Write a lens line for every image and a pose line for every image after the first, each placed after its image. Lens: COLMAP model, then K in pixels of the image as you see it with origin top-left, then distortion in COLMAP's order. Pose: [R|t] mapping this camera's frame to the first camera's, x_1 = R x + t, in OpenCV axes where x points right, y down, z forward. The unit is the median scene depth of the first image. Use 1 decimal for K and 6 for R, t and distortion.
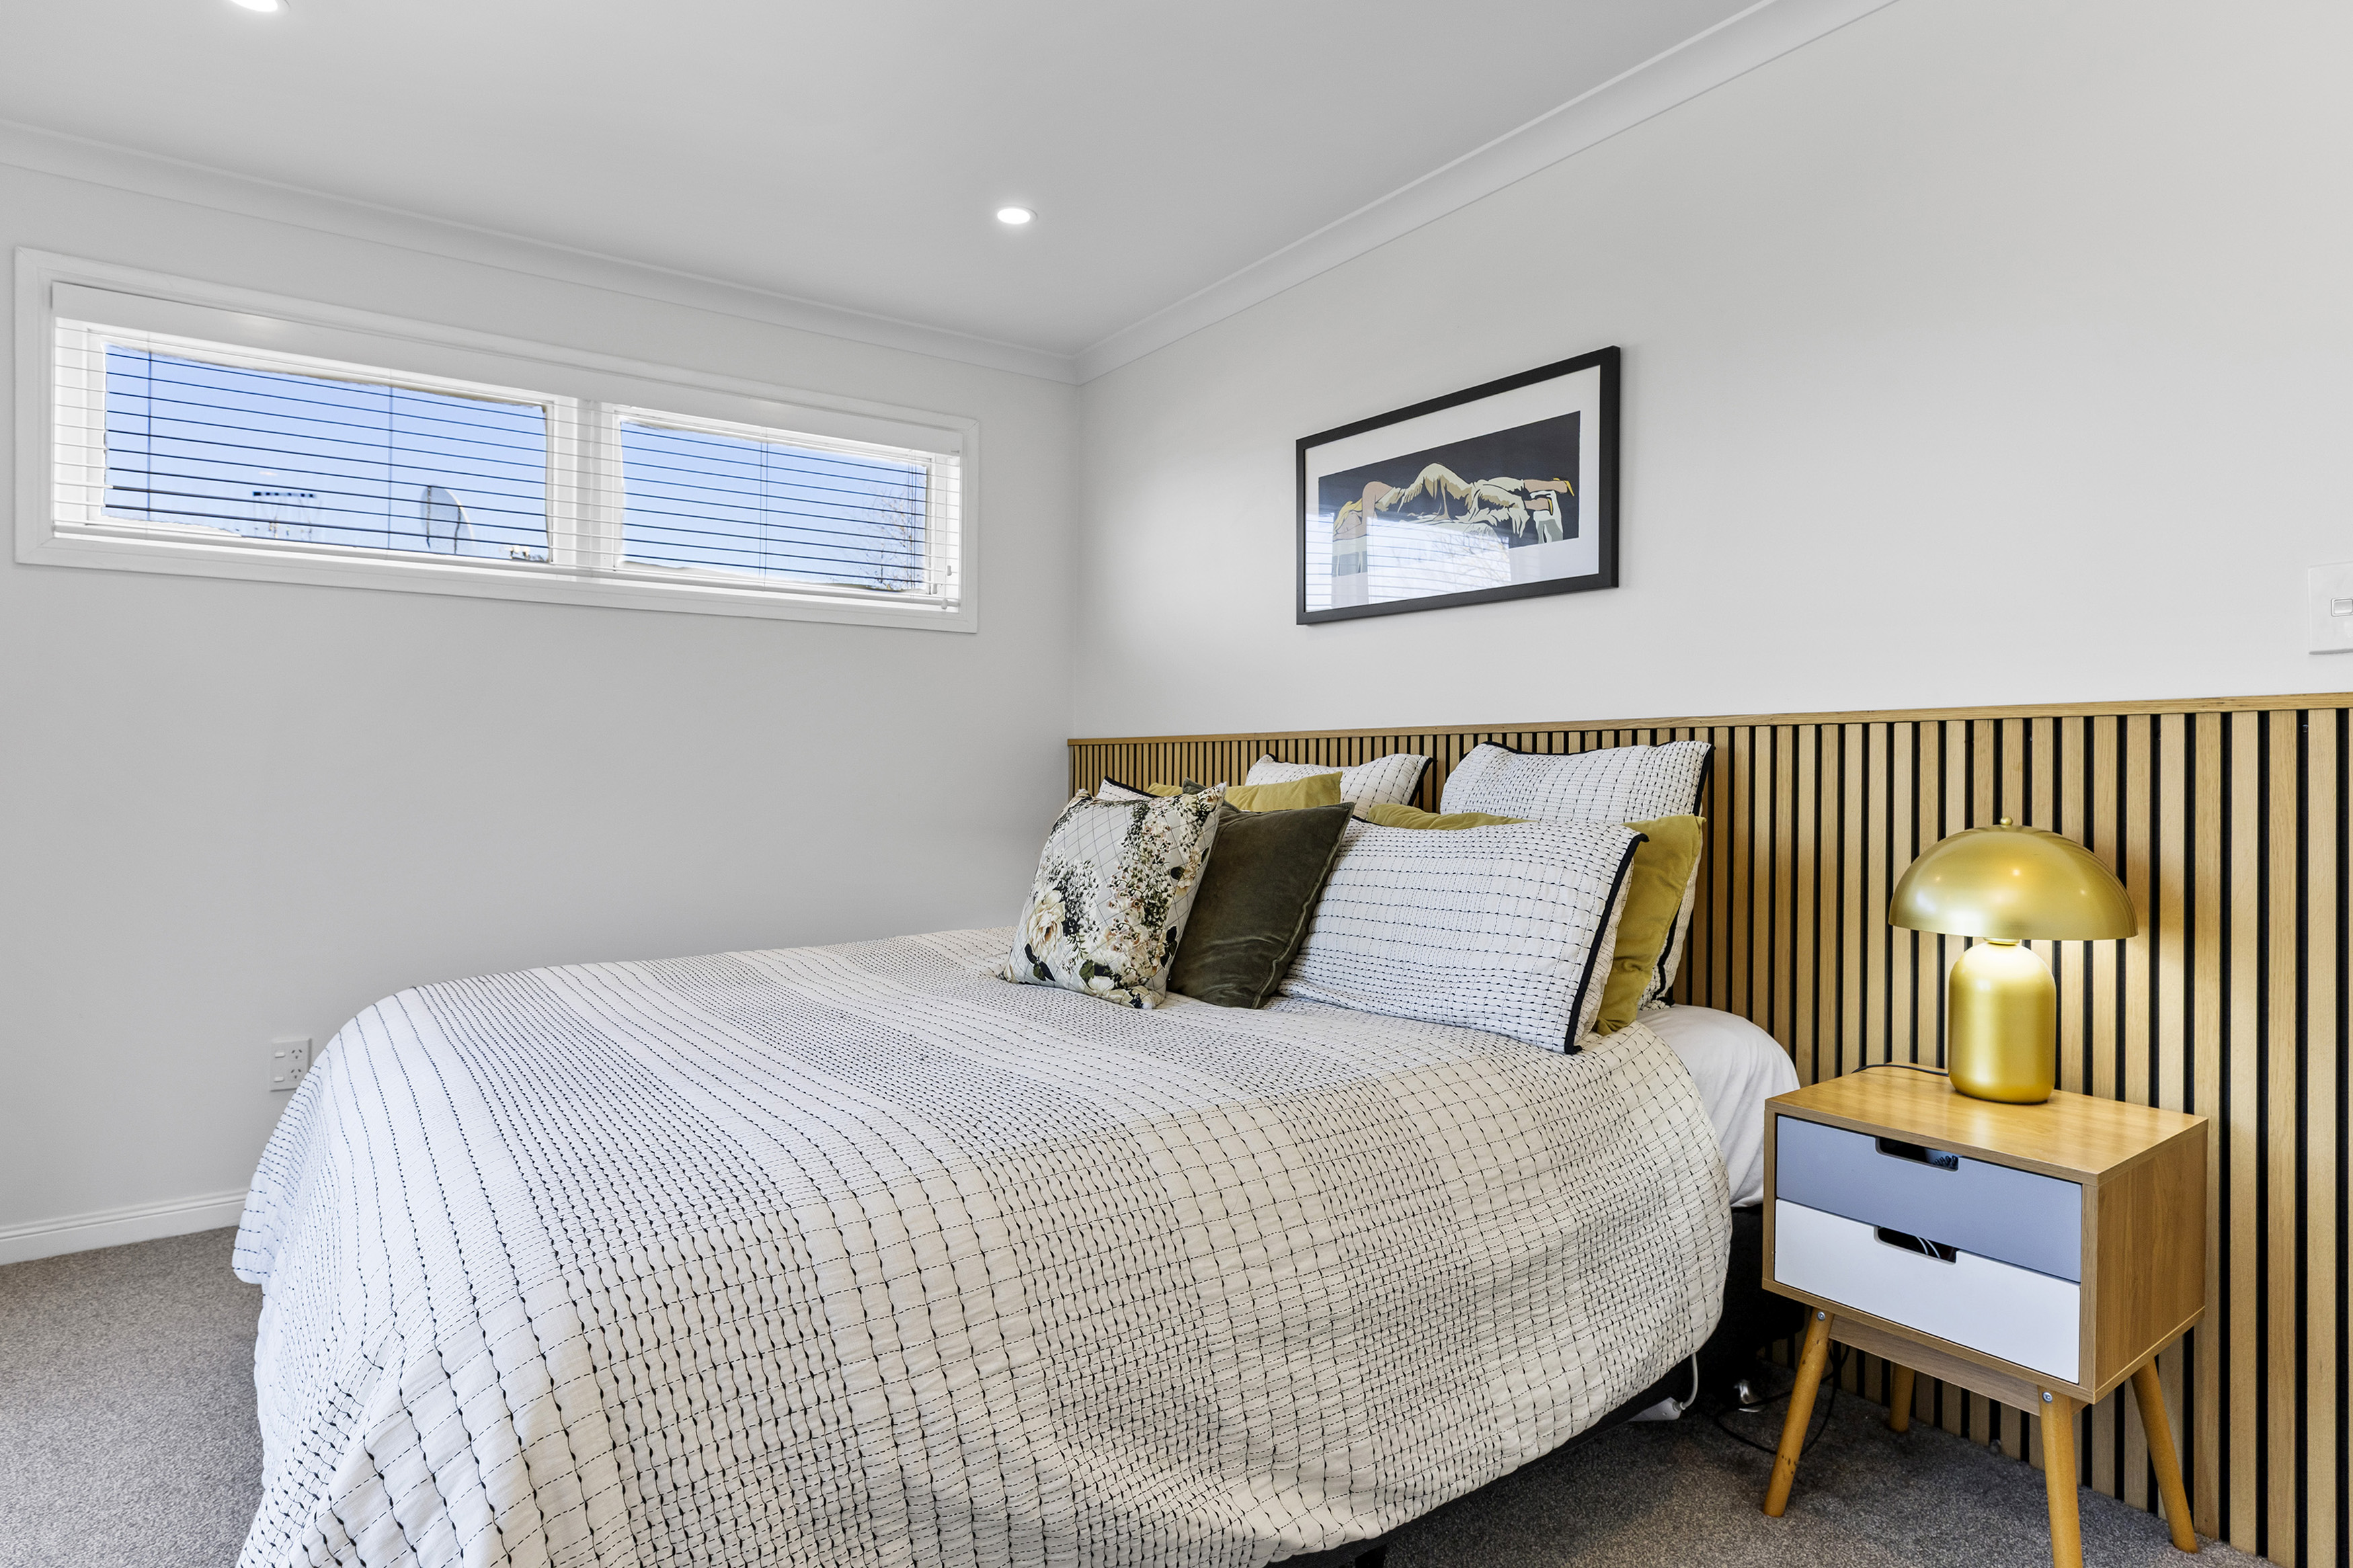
lens RADIAL K [[1249.2, 0, 1165.8], [0, 1249.2, 776.4], [0, 0, 1]] dist [-0.000164, 0.000326]
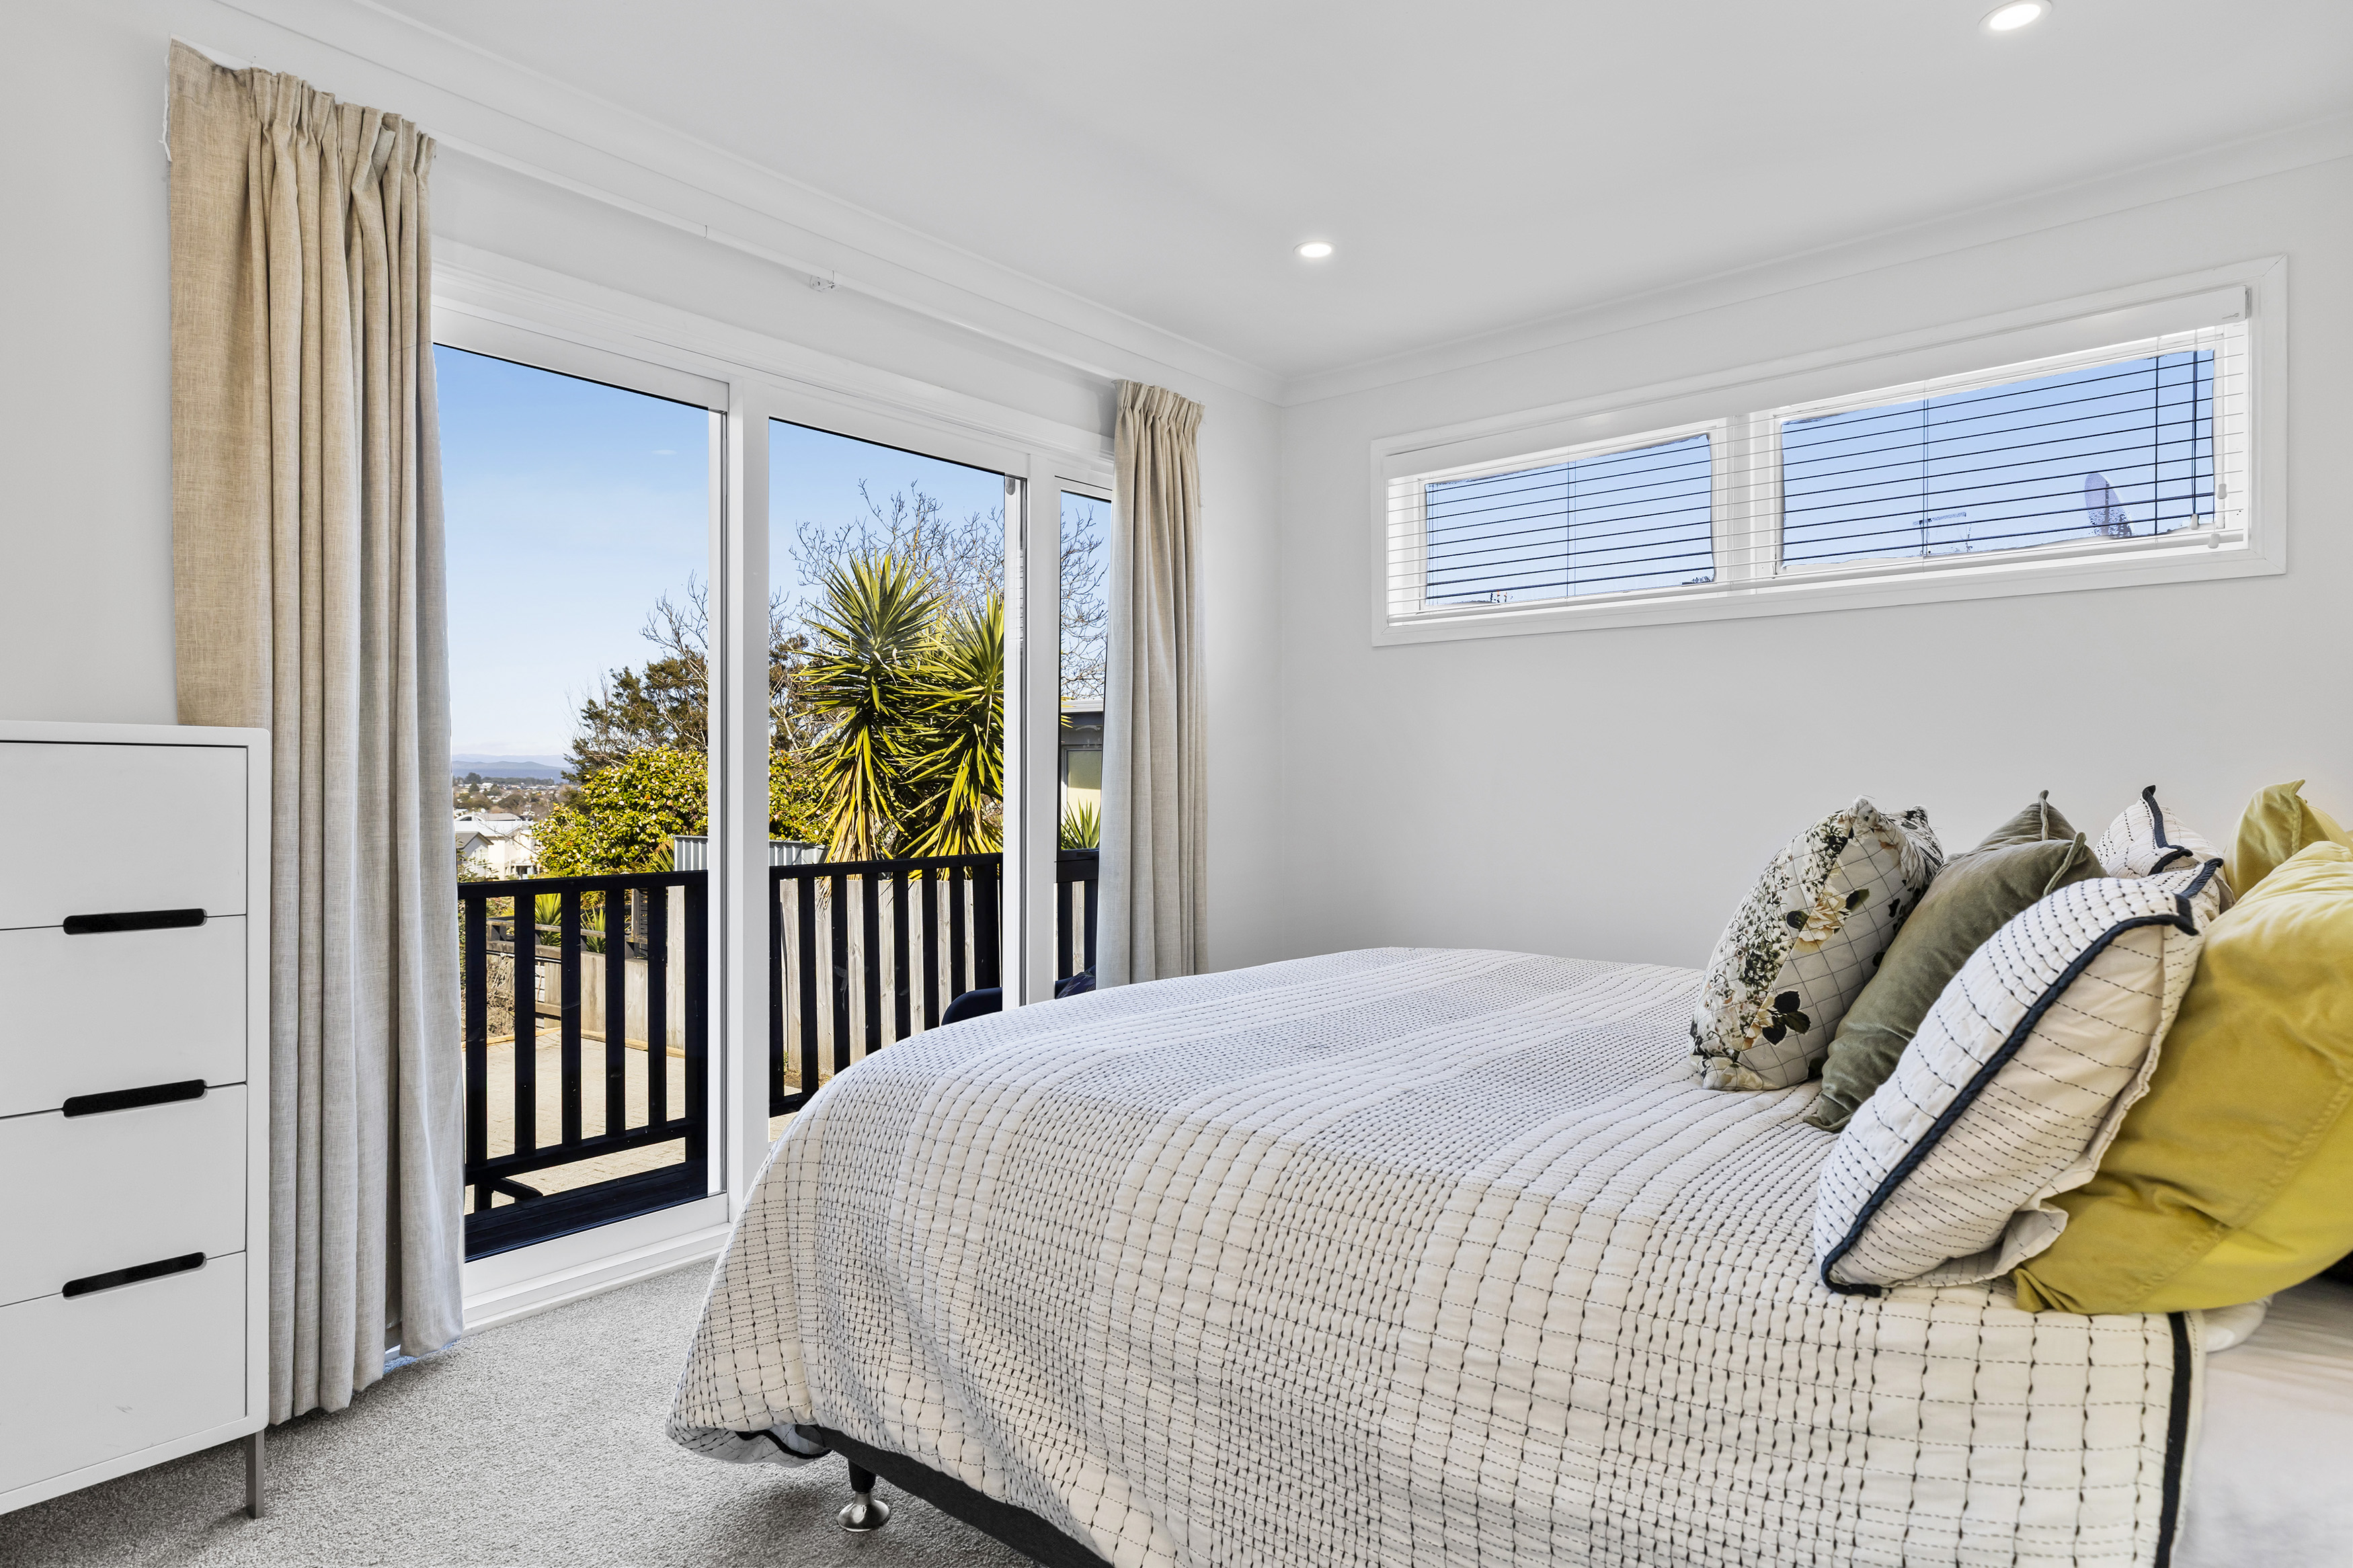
lens RADIAL K [[1249.2, 0, 1164.1], [0, 1249.2, 788.0], [0, 0, 1]] dist [-0.000164, 0.000326]
pose [[0.254073, 0.002494, -0.967182, 0.630739], [-0.000870, 0.999997, 0.002349, -0.001175], [0.967185, 0.000245, 0.254075, 0.459799]]
